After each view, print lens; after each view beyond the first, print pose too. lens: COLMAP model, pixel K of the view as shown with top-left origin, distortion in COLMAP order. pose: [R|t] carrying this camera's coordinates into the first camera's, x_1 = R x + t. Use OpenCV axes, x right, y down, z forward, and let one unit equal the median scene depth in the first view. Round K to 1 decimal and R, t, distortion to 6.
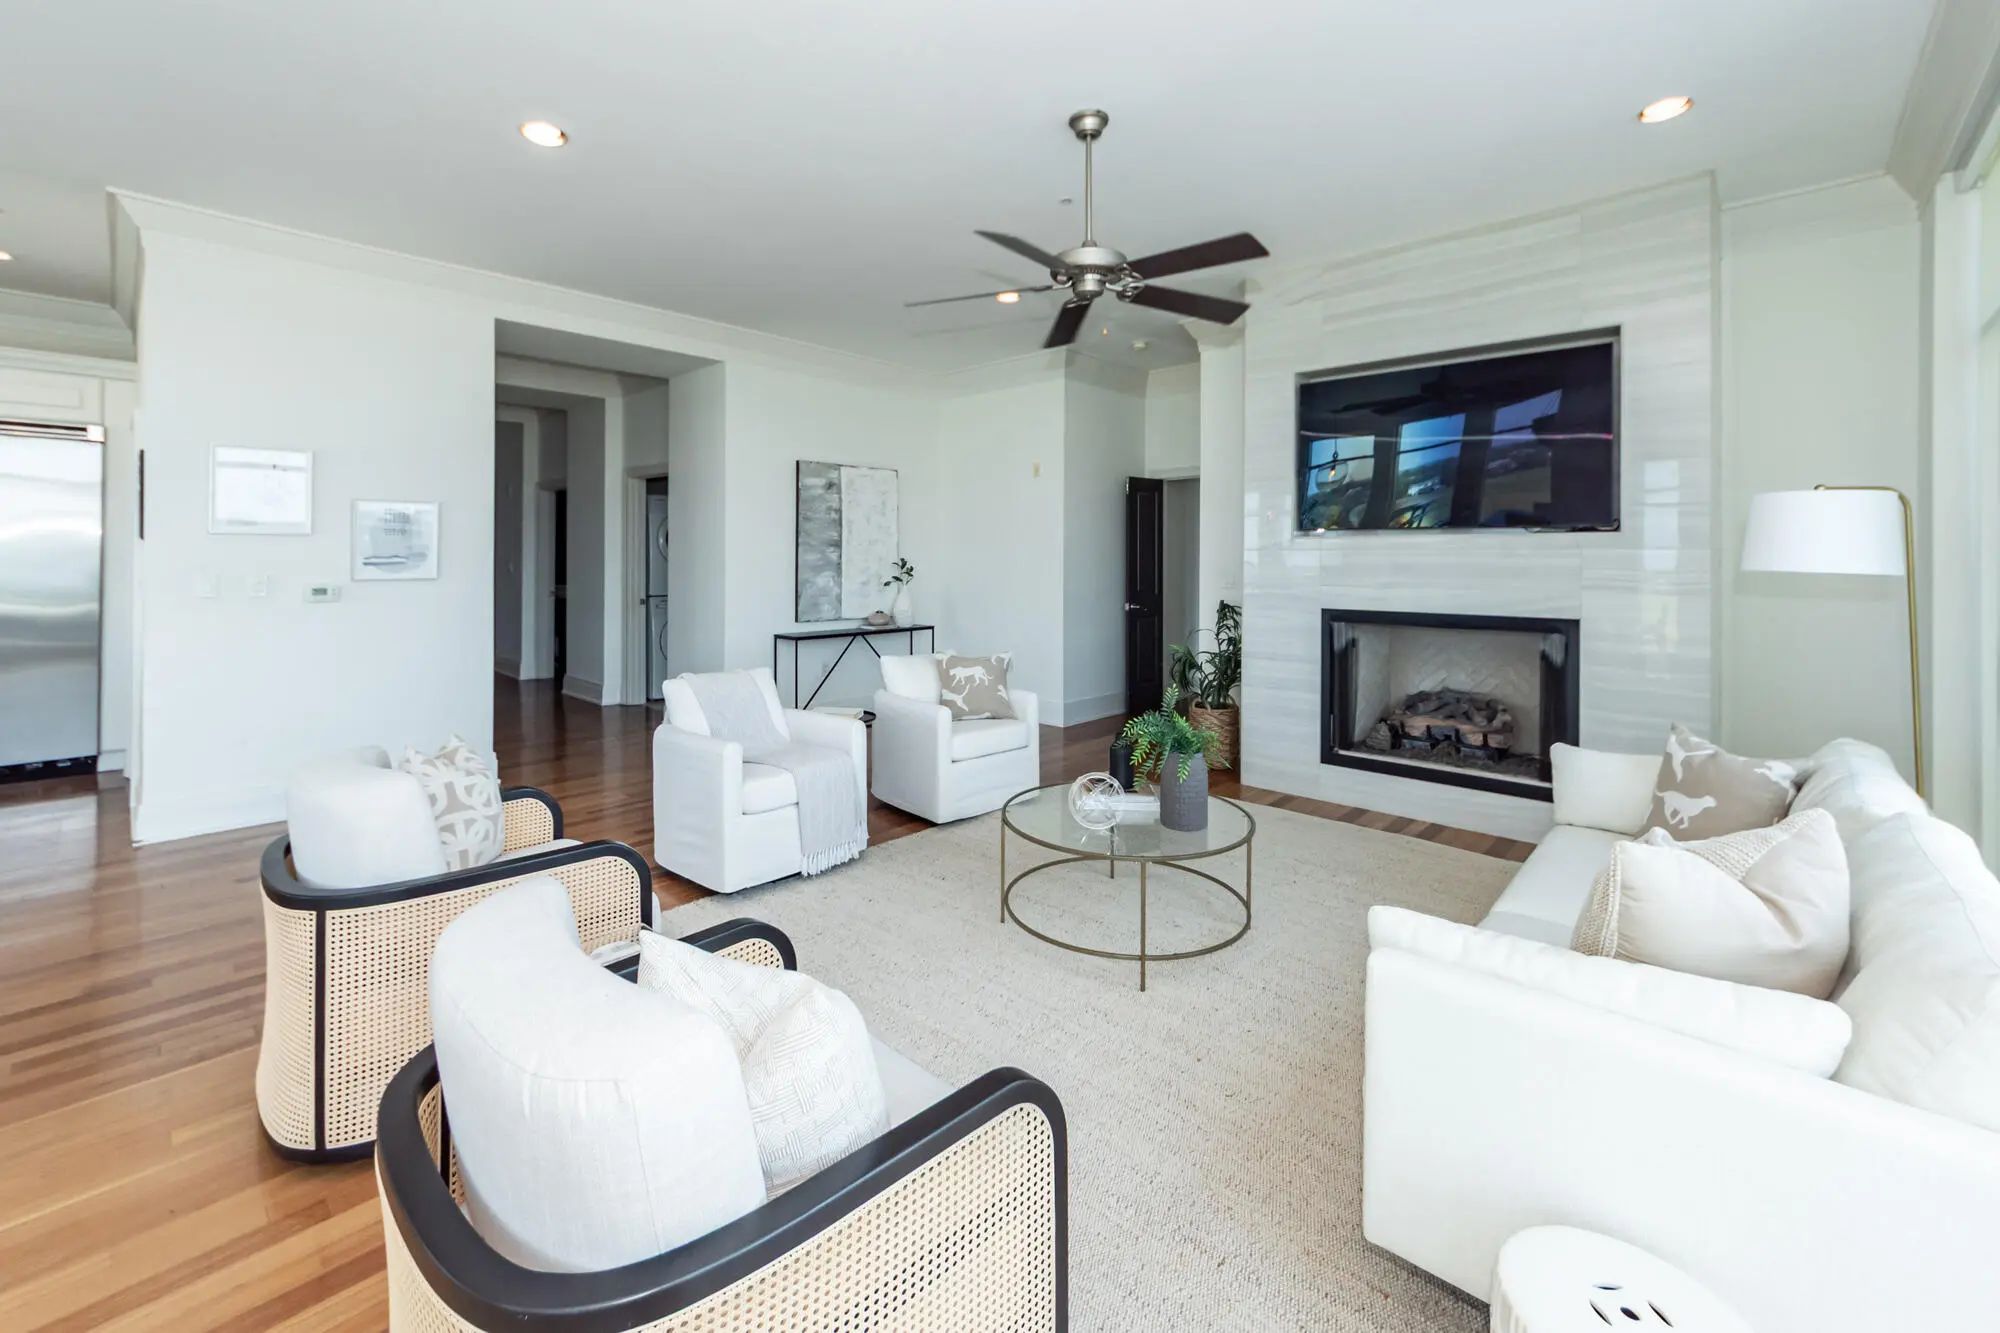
lens RADIAL K [[822.5, 0, 983.0], [0, 822.5, 551.8], [0, 0, 1]] dist [-0.002108, 0.000568]
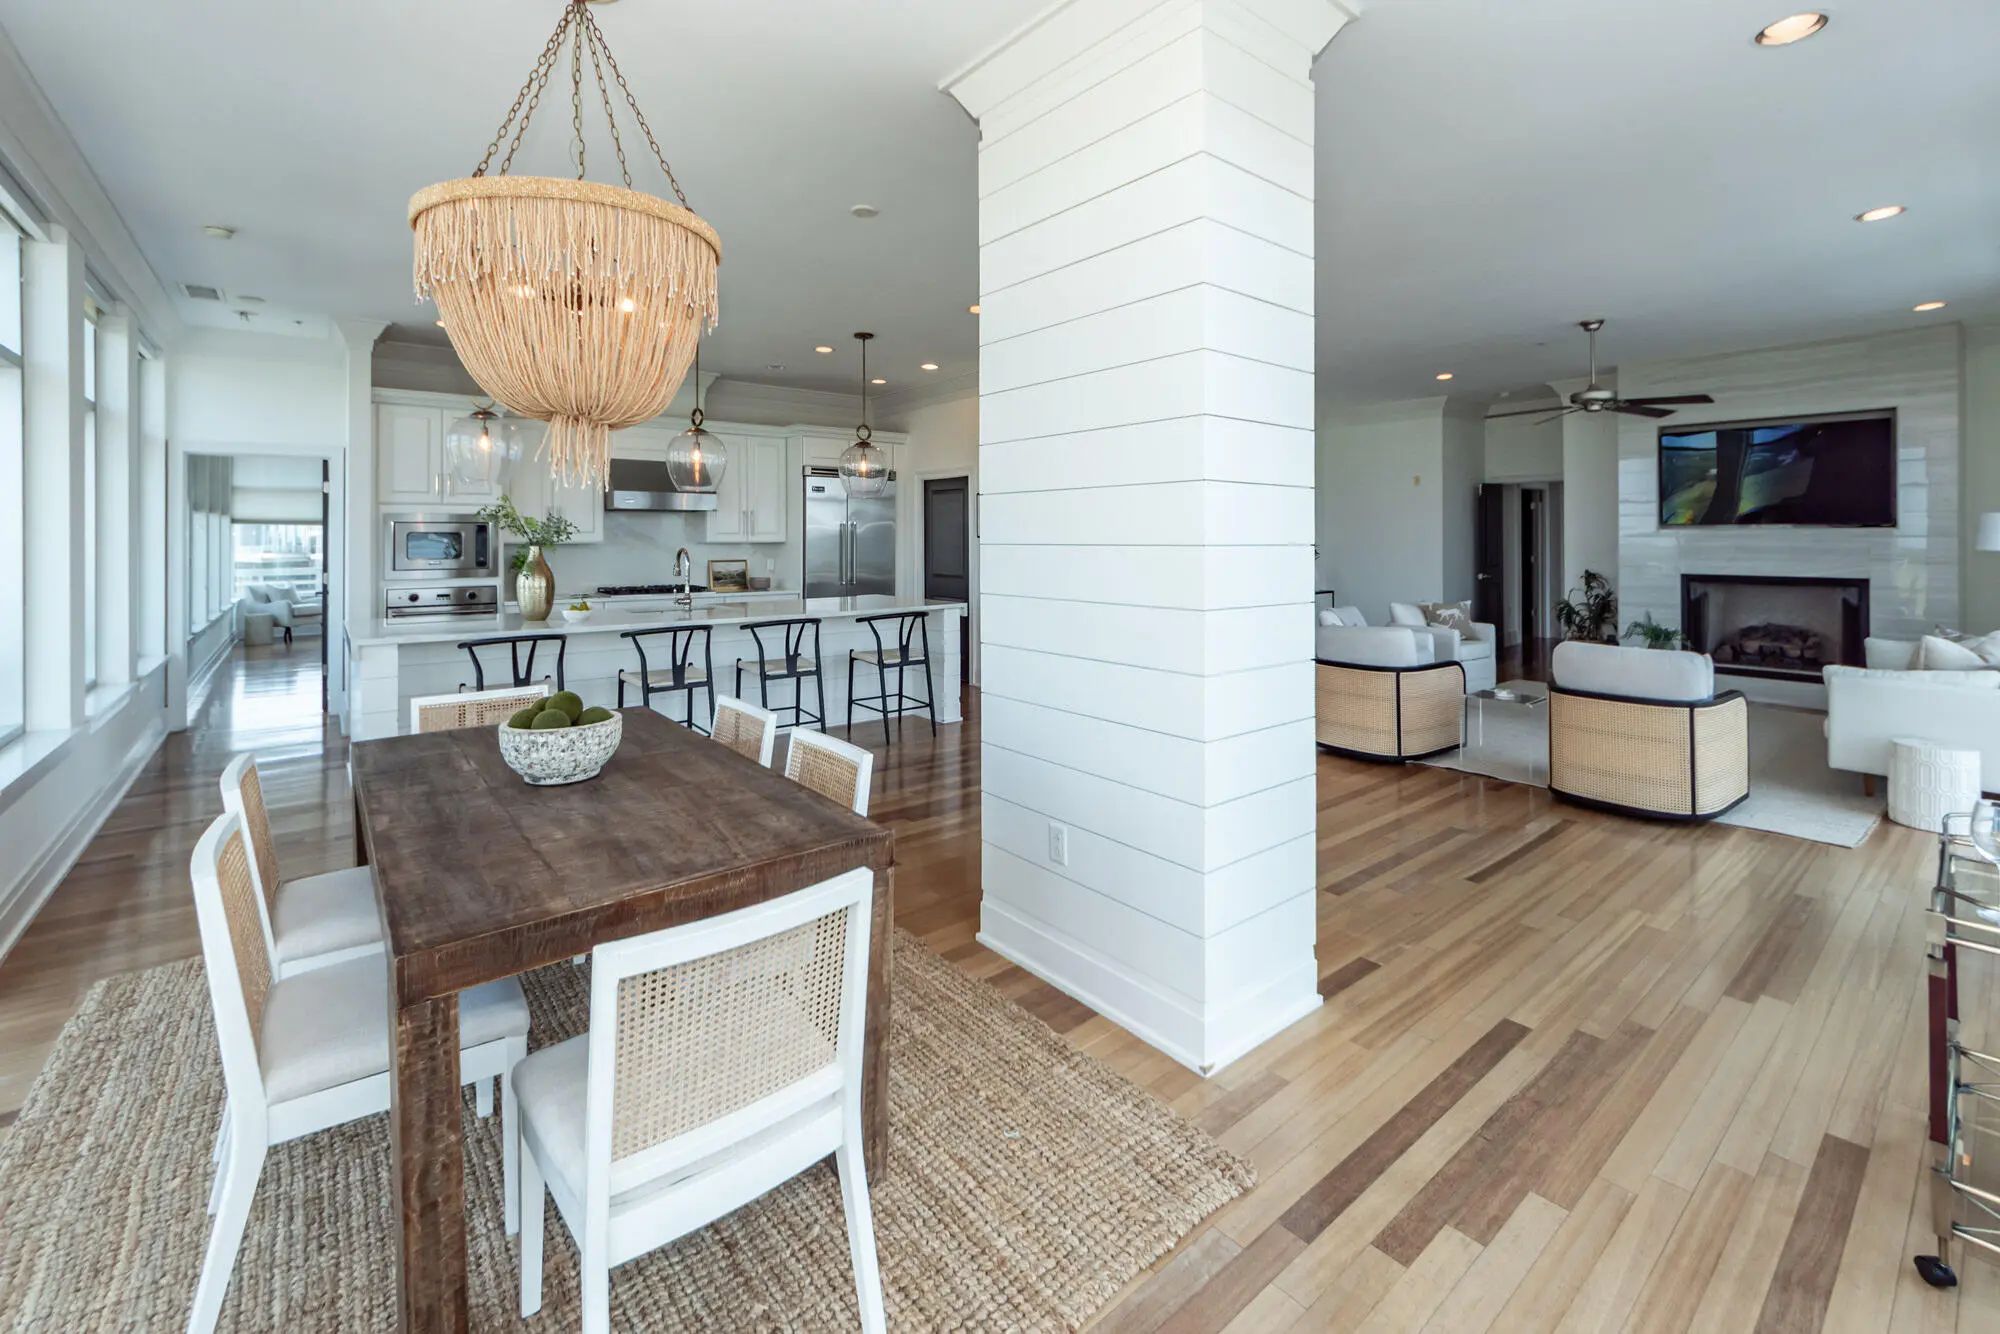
lens RADIAL K [[822.5, 0, 1009.6], [0, 822.5, 532.2], [0, 0, 1]] dist [-0.002108, 0.000568]
pose [[0.990940, -0.006924, -0.134126, -0.668455], [0.006983, 0.999976, -0.000031, -0.021946], [0.134123, -0.000906, 0.990964, -0.762493]]
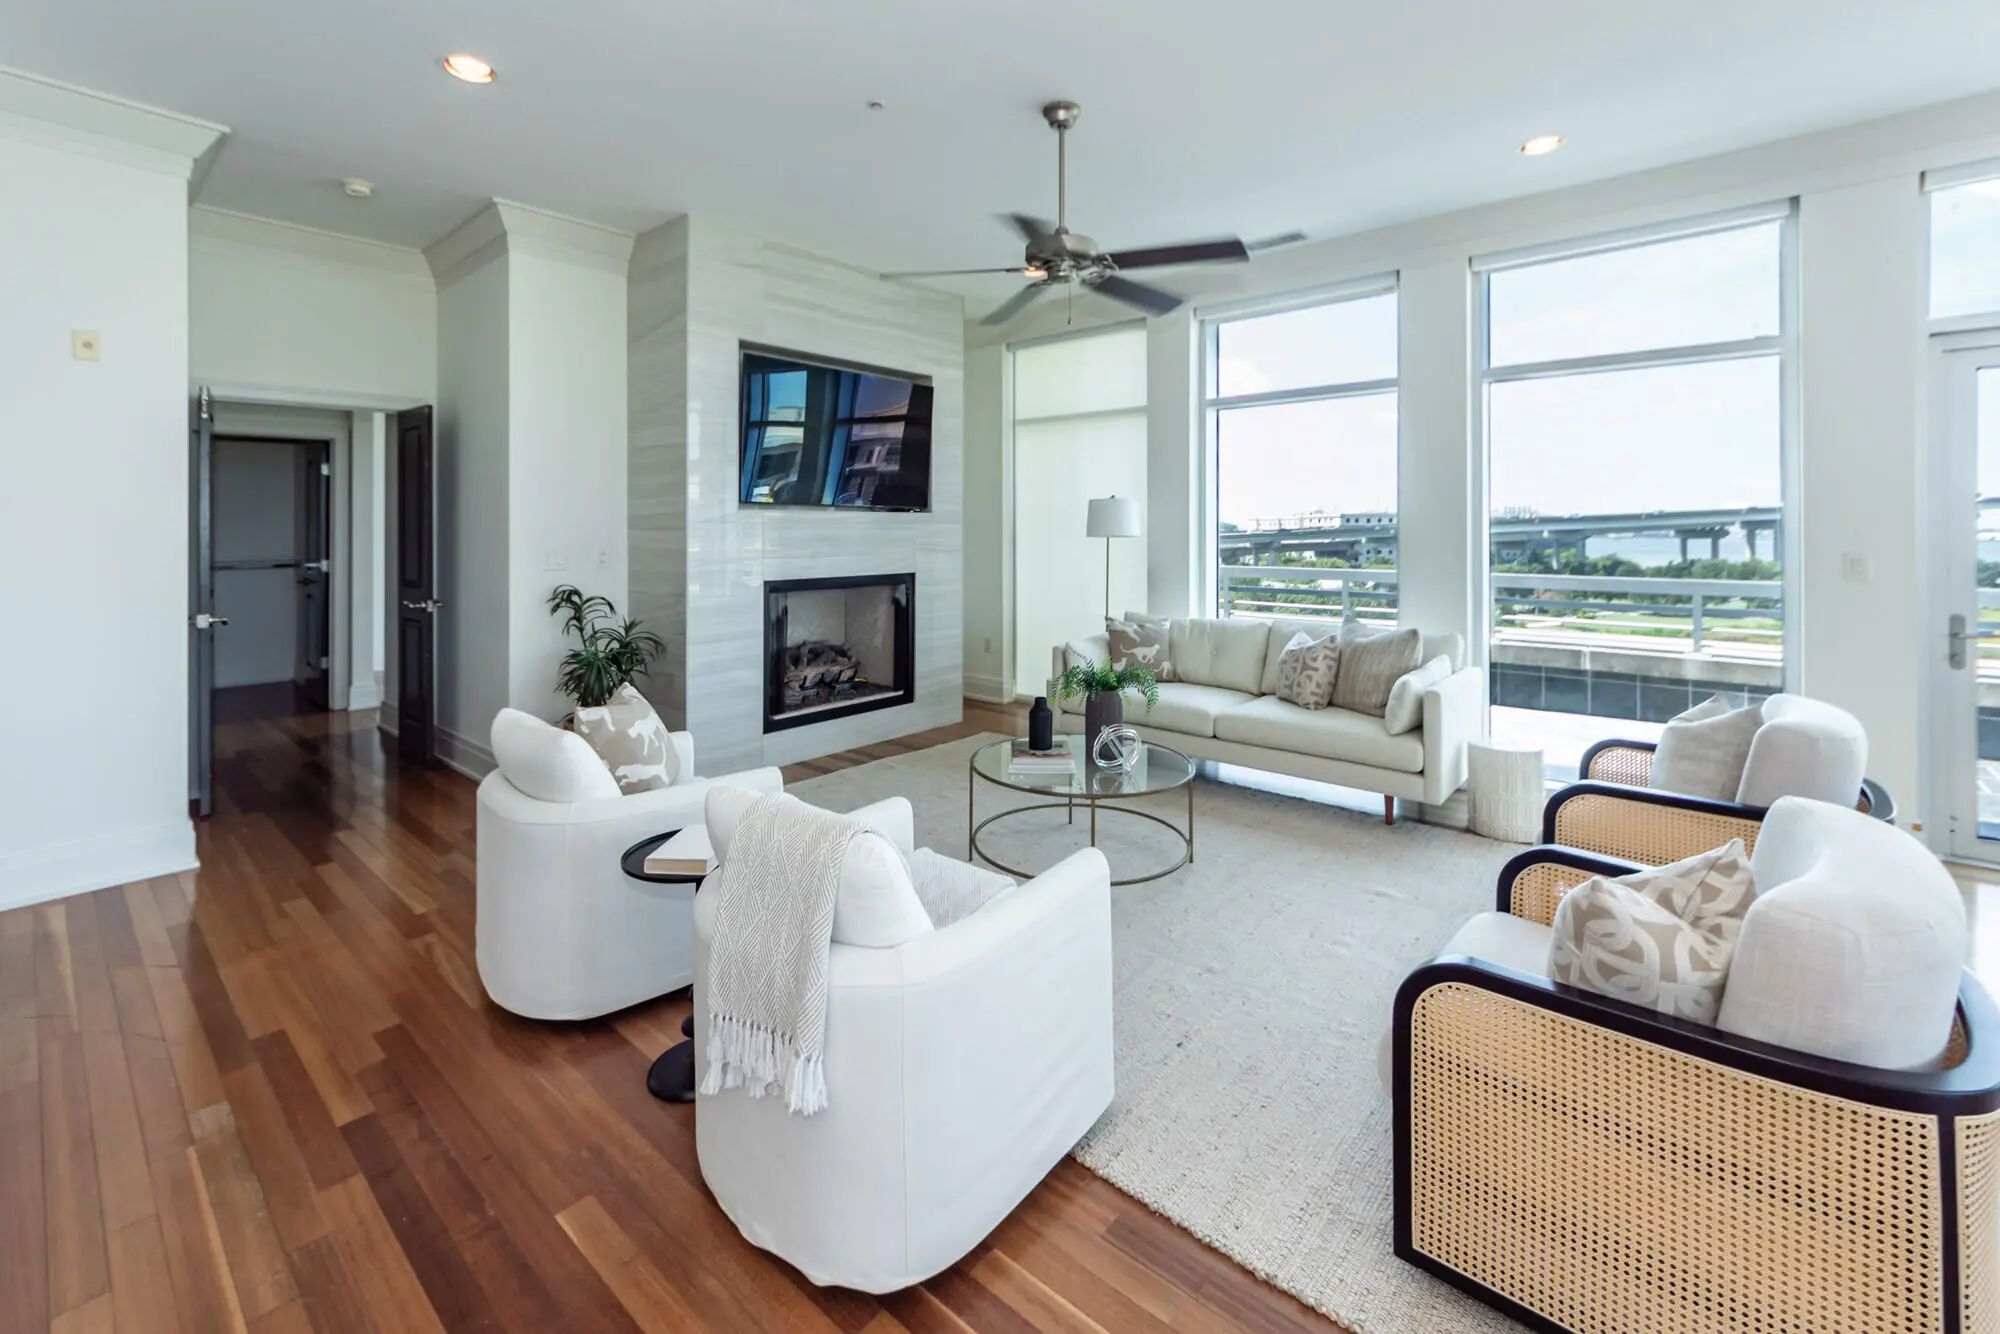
lens RADIAL K [[853.0, 0, 980.5], [0, 853.0, 528.5], [0, 0, 1]] dist [-0.012571, -0.000081]
pose [[-0.034019, -0.003870, 0.999414, -0.638135], [-0.006211, 0.999974, 0.003661, -0.001046], [-0.999402, -0.006083, -0.034042, 0.769232]]
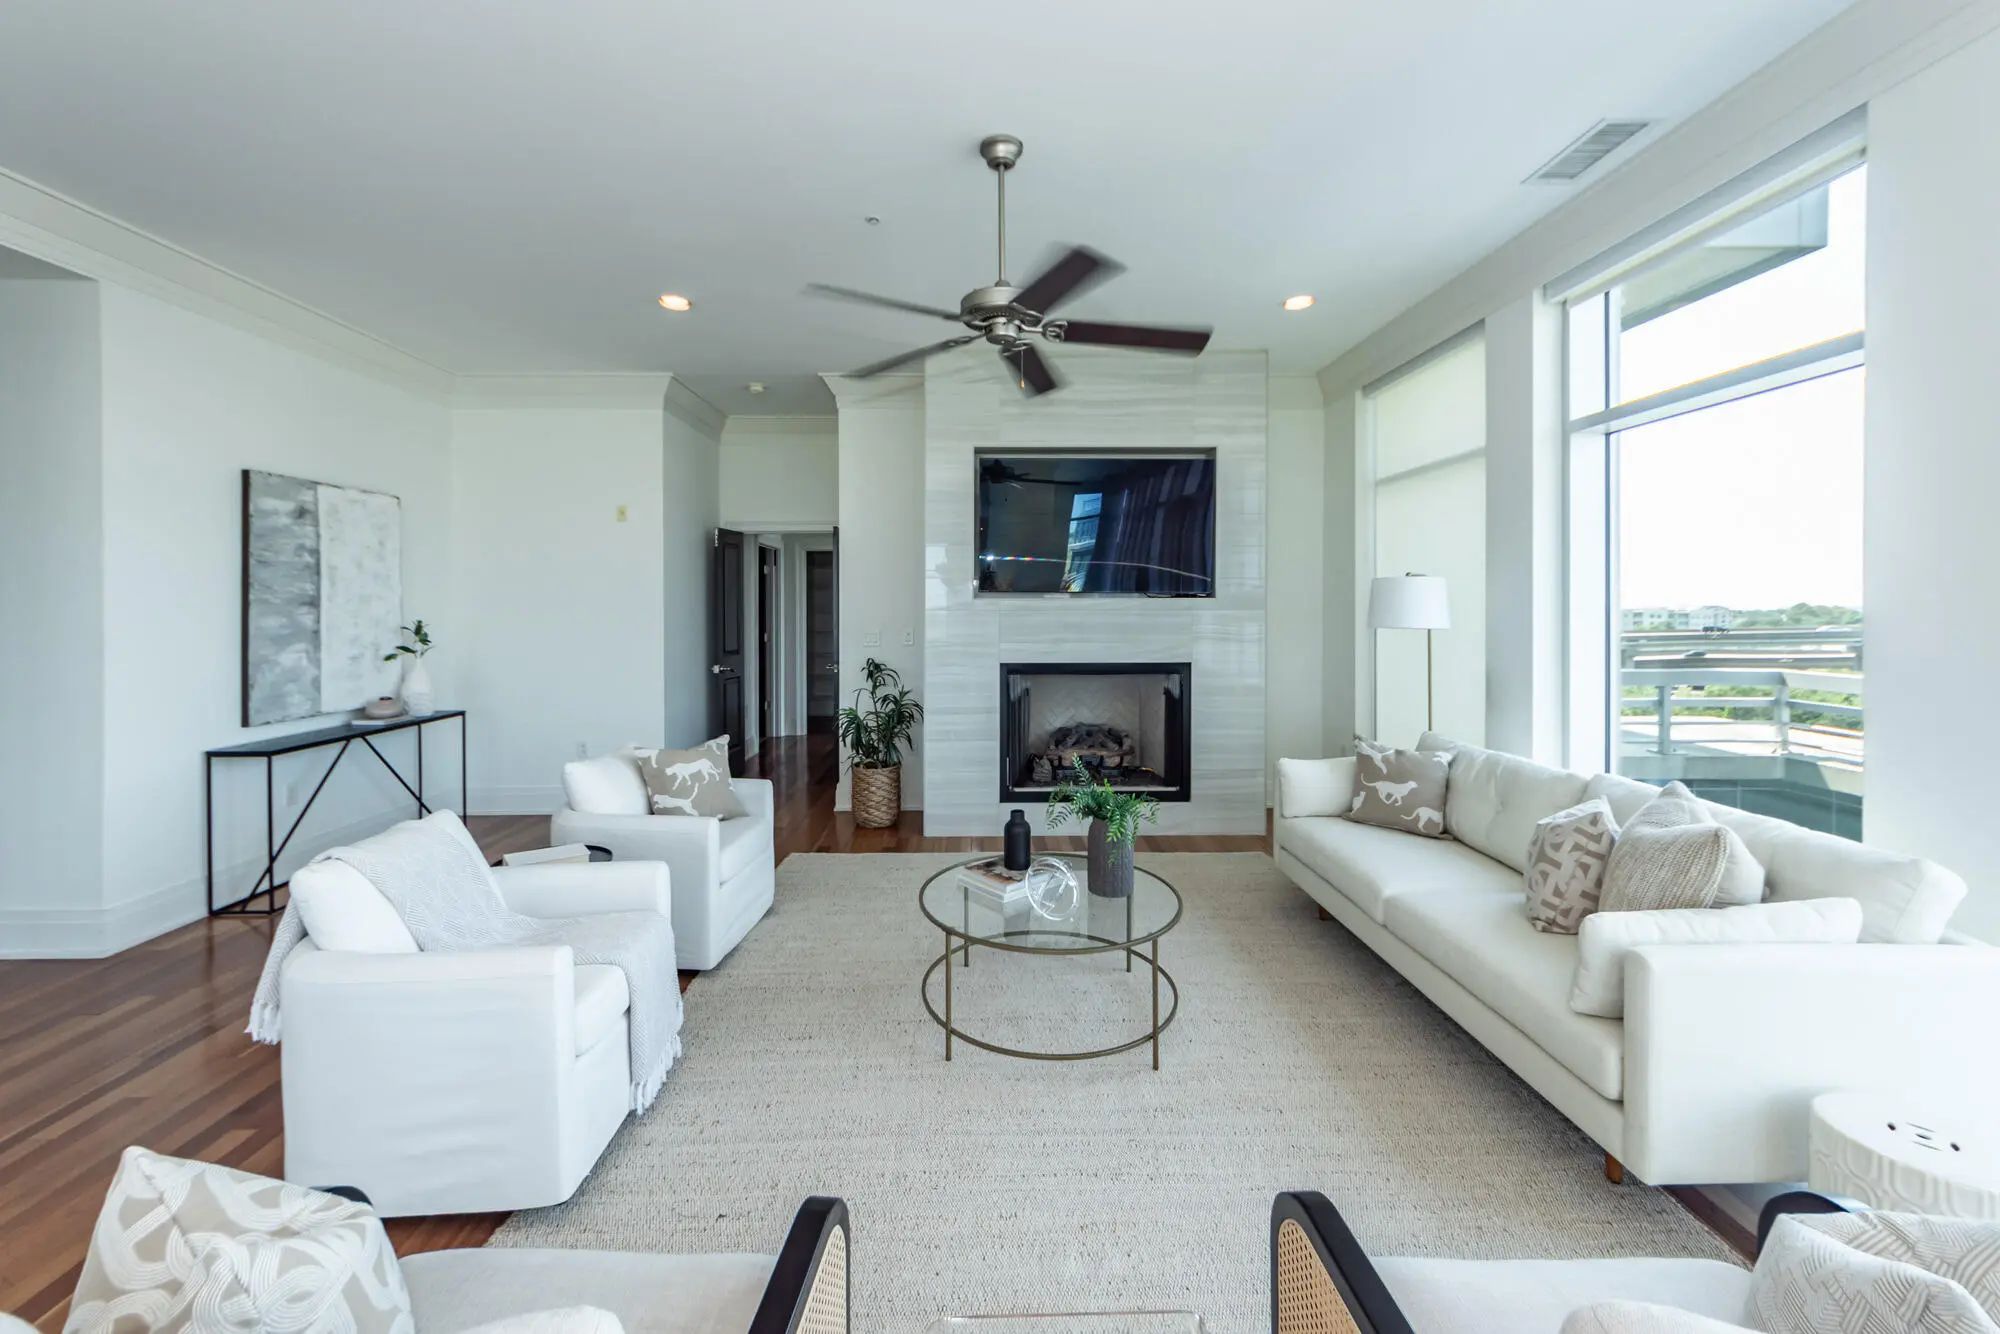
lens RADIAL K [[774.9, 0, 975.4], [0, 774.9, 612.1], [0, 0, 1]] dist [0.000280, -0.000041]
pose [[0.724550, -0.009369, 0.689159, -0.328845], [0.000305, 0.999912, 0.013273, -0.013795], [-0.689222, -0.009407, 0.724489, 0.268422]]
